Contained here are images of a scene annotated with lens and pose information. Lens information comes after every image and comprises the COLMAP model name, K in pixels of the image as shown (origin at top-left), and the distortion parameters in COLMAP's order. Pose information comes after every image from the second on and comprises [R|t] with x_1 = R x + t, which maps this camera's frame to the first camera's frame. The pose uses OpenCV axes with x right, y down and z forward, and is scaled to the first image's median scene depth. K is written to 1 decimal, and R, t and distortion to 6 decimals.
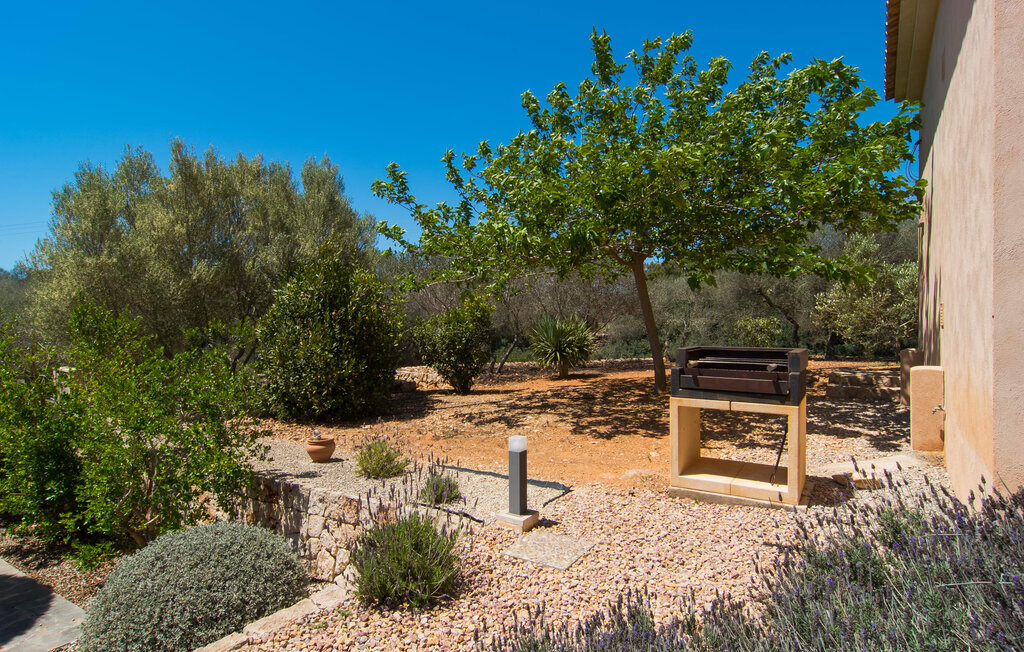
lens RADIAL K [[560.2, 0, 522.7], [0, 560.2, 319.1], [0, 0, 1]] dist [-0.000083, 0.000226]
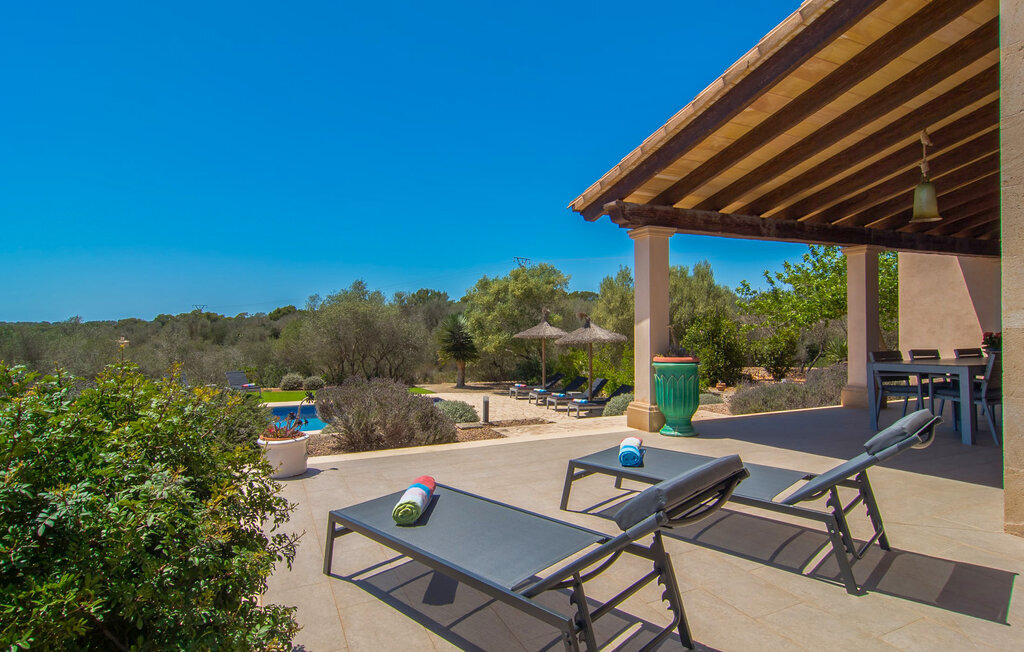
lens RADIAL K [[560.2, 0, 522.7], [0, 560.2, 319.1], [0, 0, 1]] dist [-0.000083, 0.000226]
pose [[0.834626, -0.002055, -0.550813, 0.239903], [-0.002835, 0.999964, -0.008027, -0.064928], [0.550809, 0.008261, 0.834590, -1.178733]]
